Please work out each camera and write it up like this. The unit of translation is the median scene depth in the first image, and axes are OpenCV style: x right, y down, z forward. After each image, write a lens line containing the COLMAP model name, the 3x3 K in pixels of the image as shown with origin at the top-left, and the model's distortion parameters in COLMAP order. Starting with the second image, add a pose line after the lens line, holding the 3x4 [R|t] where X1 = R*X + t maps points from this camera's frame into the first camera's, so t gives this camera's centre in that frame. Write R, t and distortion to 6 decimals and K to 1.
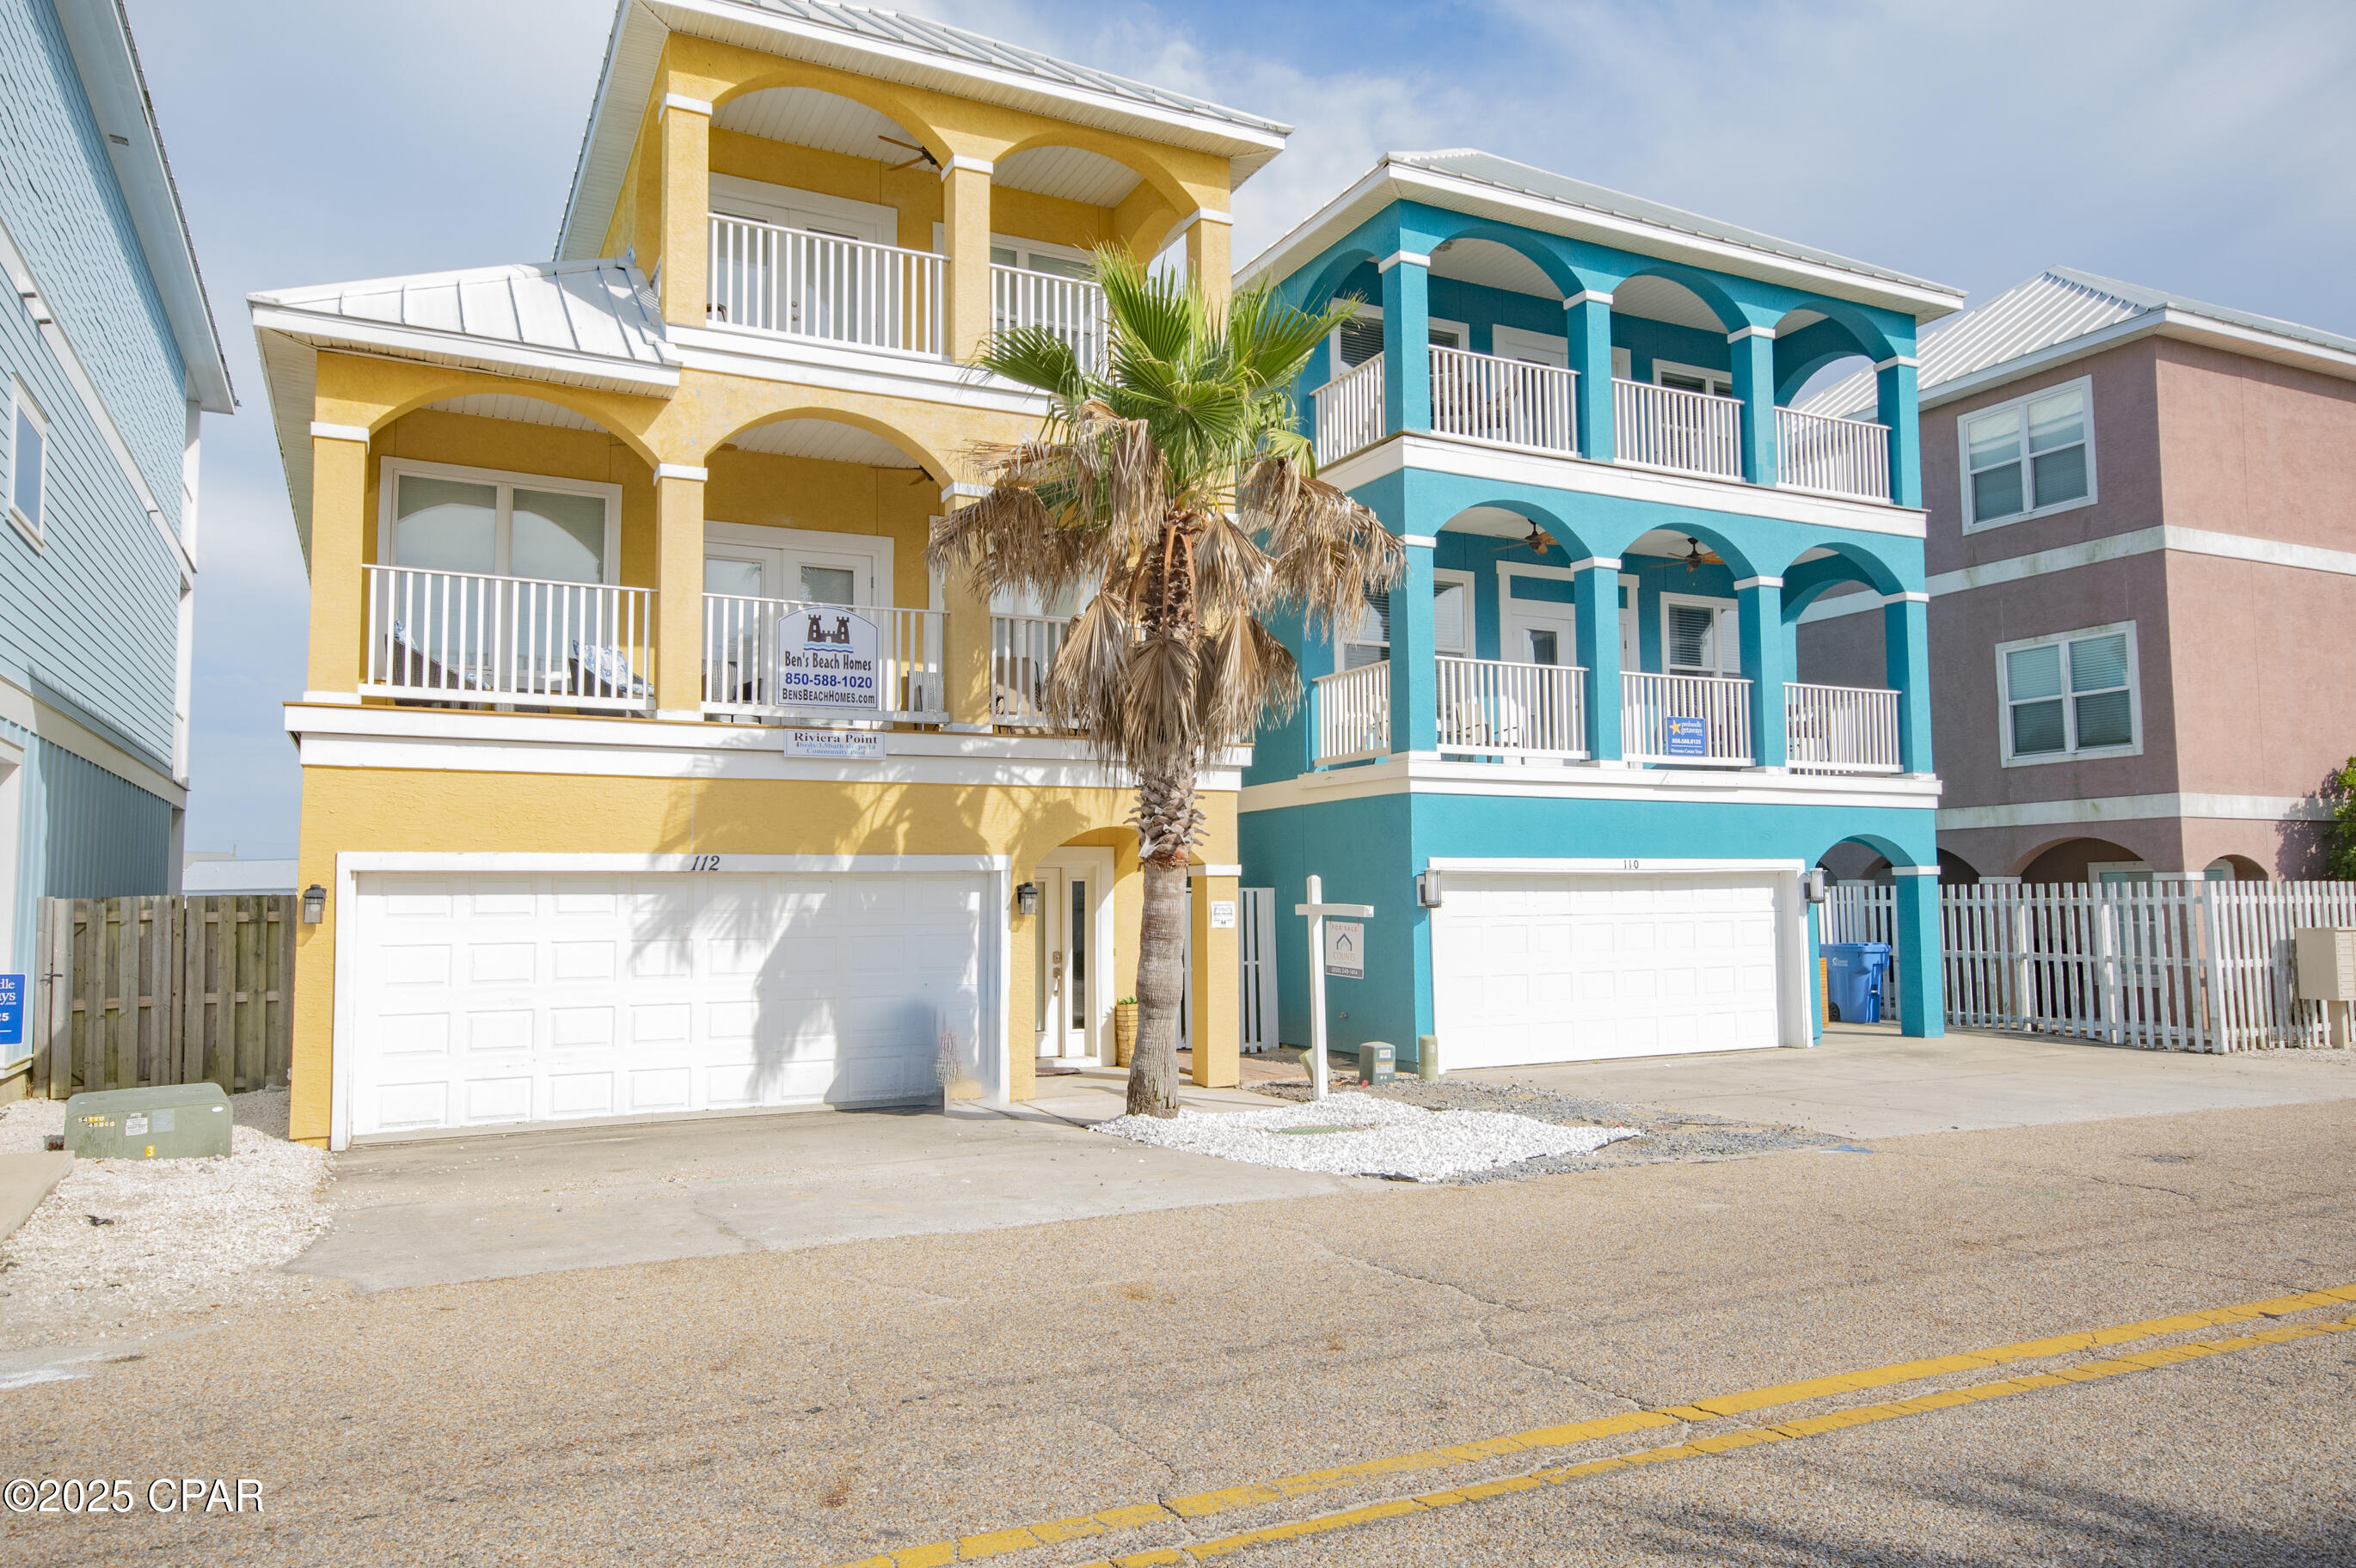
lens RADIAL K [[1596.3, 0, 1172.4], [0, 1596.3, 787.2], [0, 0, 1]] dist [0.001403, 0.039863]
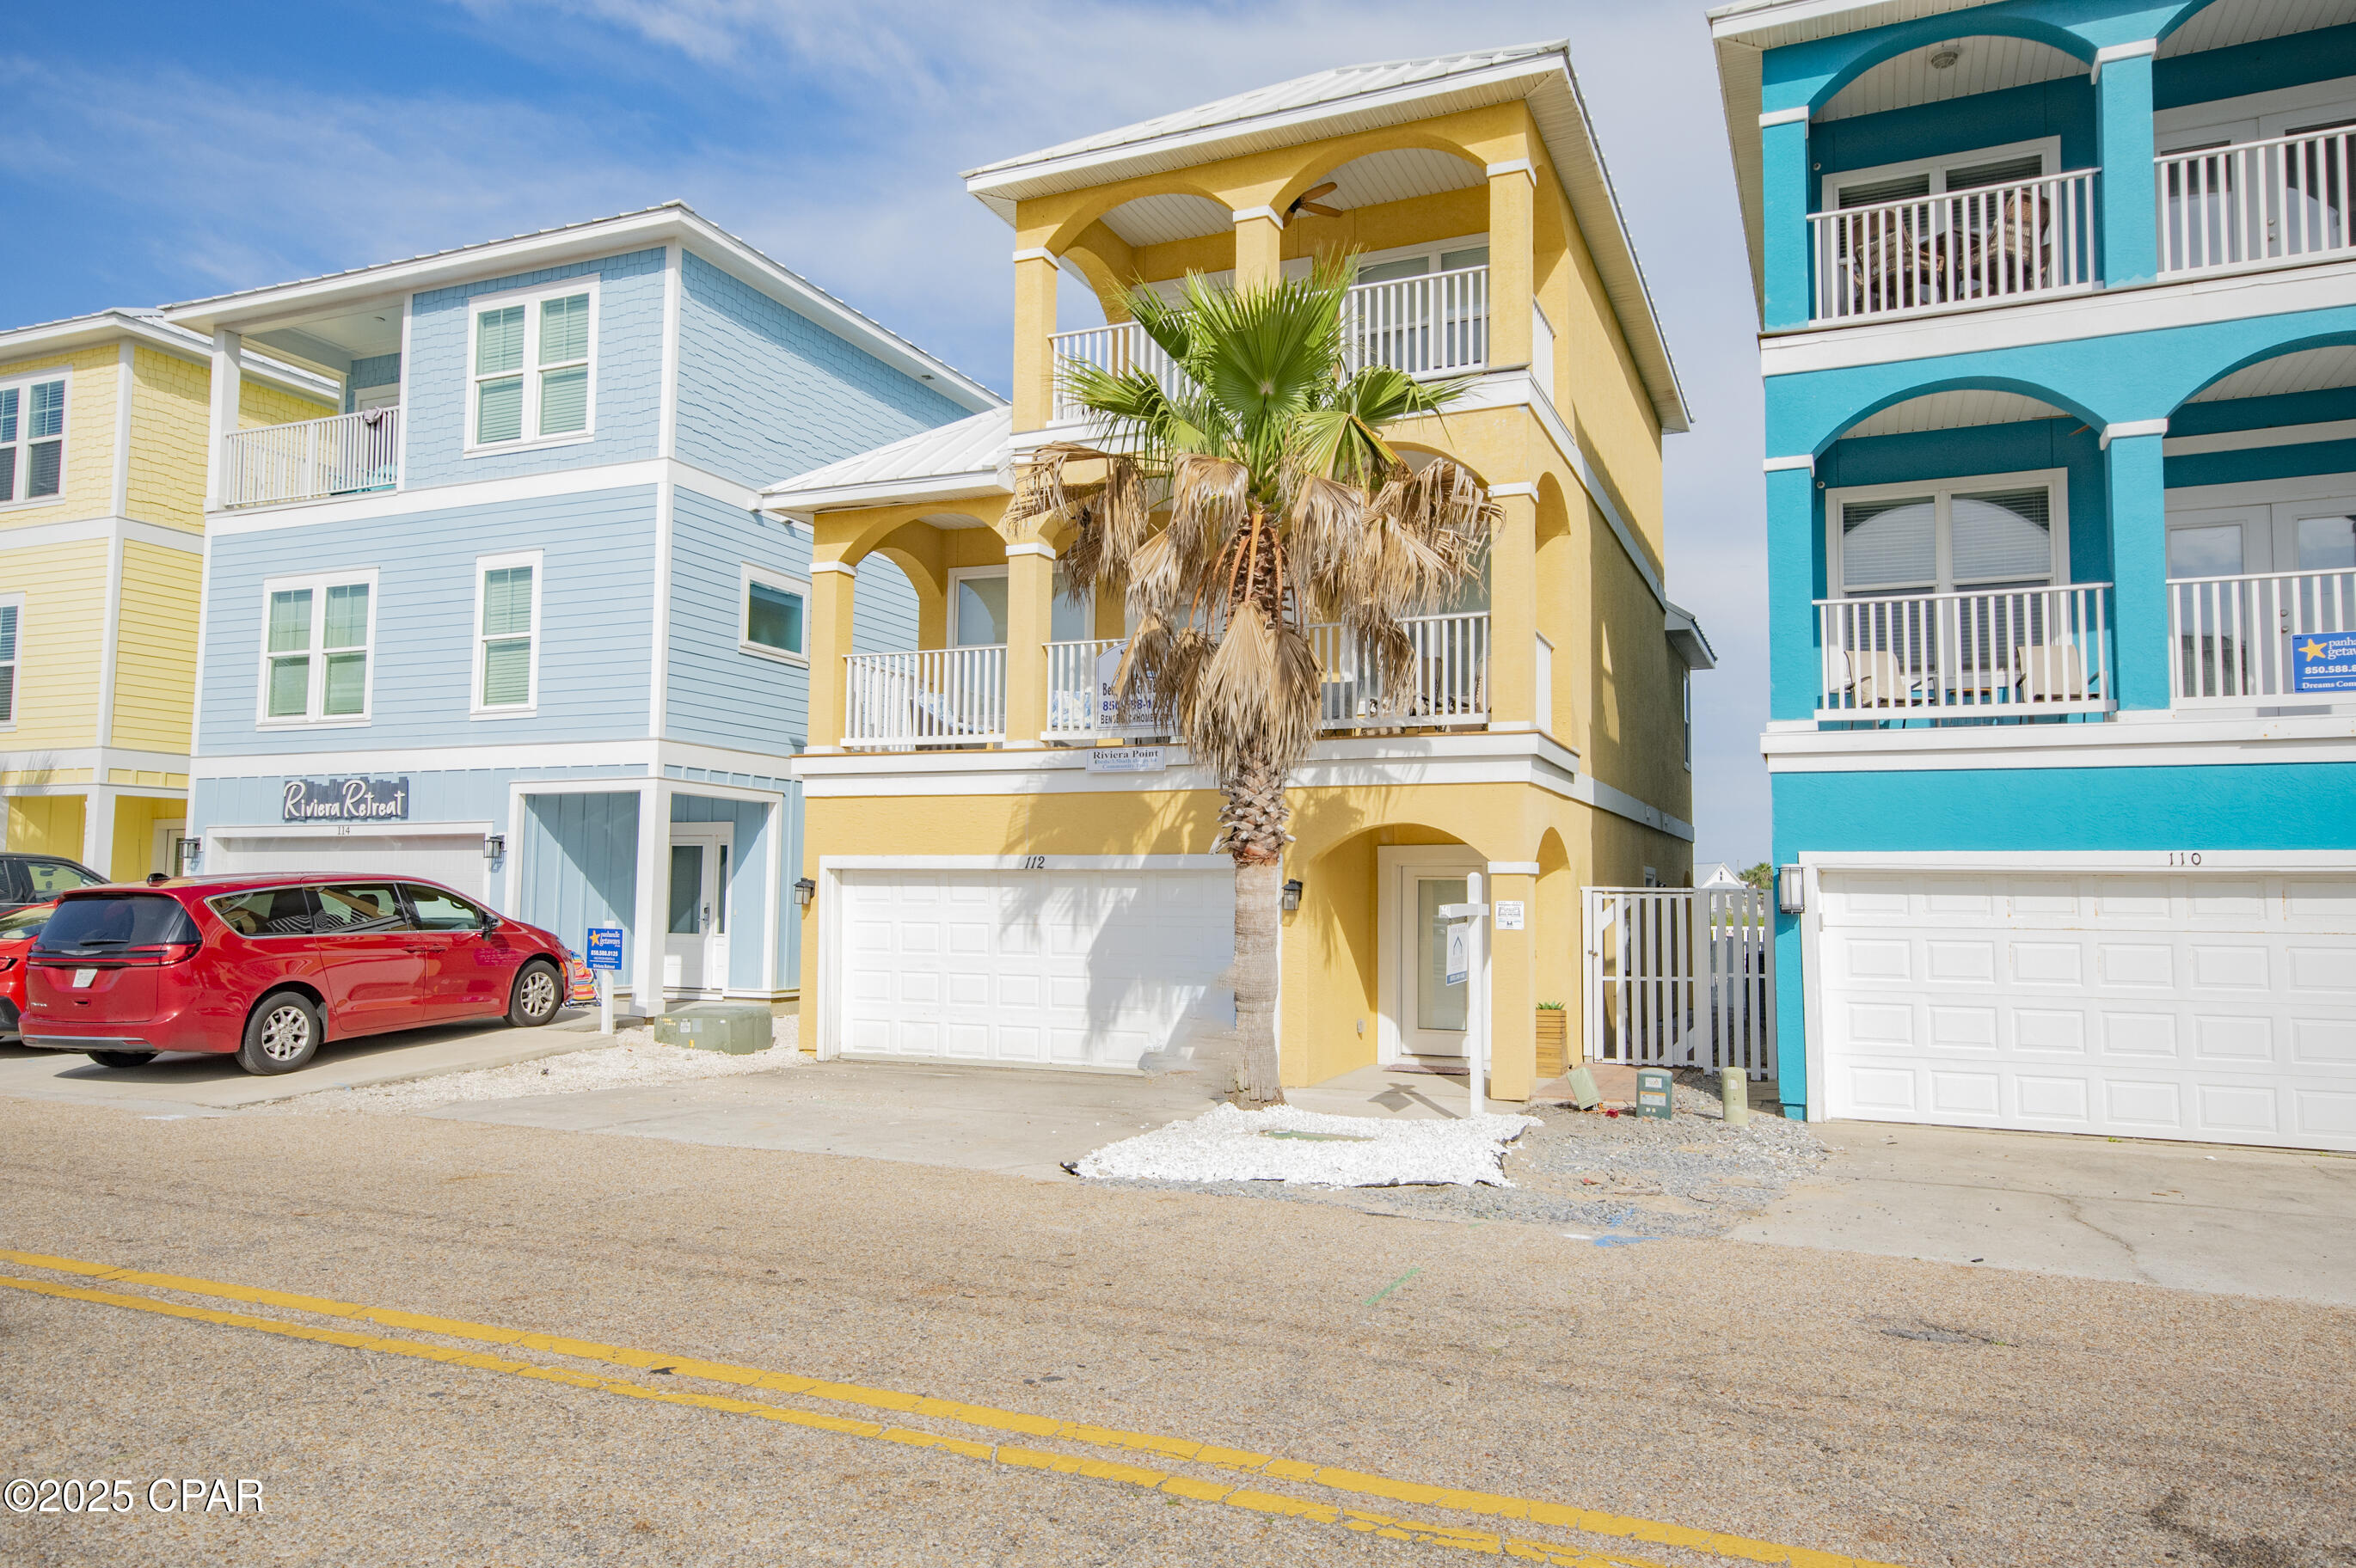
lens RADIAL K [[1546.3, 0, 1175.8], [0, 1546.3, 787.3], [0, 0, 1]] dist [0.005027, 0.029951]
pose [[0.638595, -0.042287, -0.768380, 0.635253], [0.039319, 0.998978, -0.022301, 0.018697], [0.768538, -0.015971, 0.639605, 0.288817]]
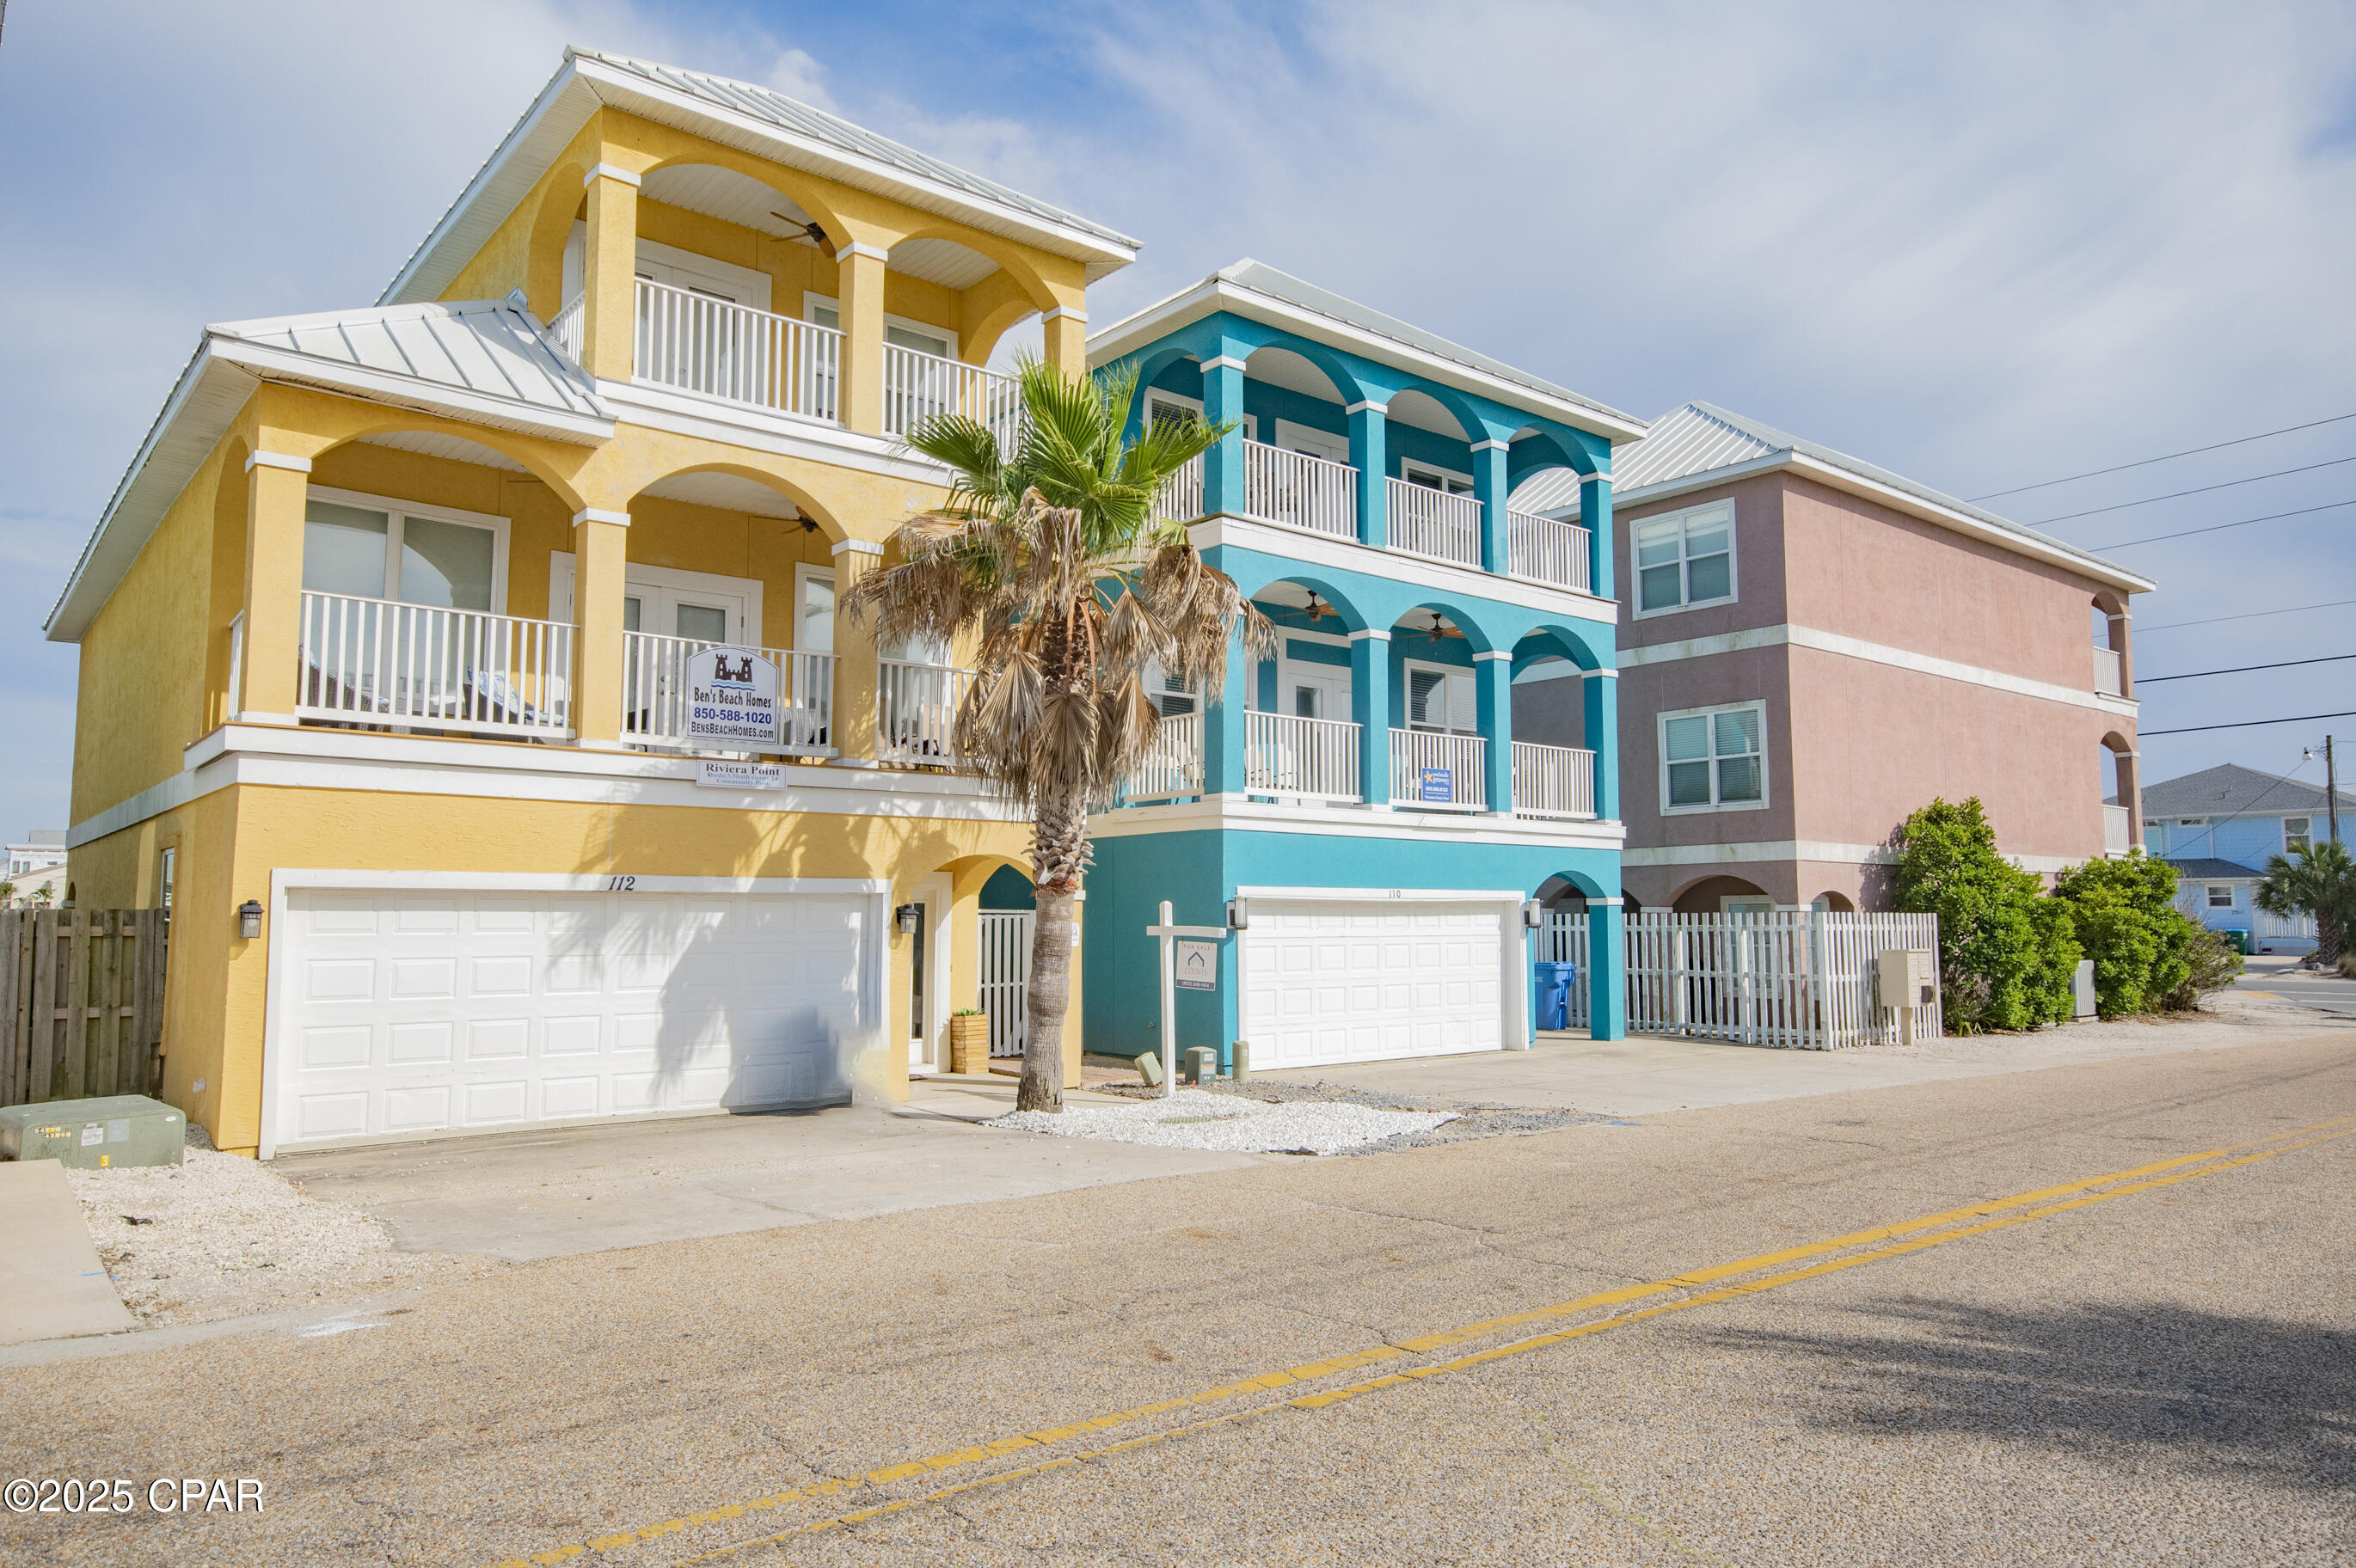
lens RADIAL K [[1562.1, 0, 1178.3], [0, 1562.1, 787.8], [0, 0, 1]] dist [-0.000828, 0.043222]
pose [[0.974402, 0.027564, 0.223117, -0.149259], [-0.024334, 0.999556, -0.017212, -0.006743], [-0.223493, 0.011342, 0.974640, -0.094123]]
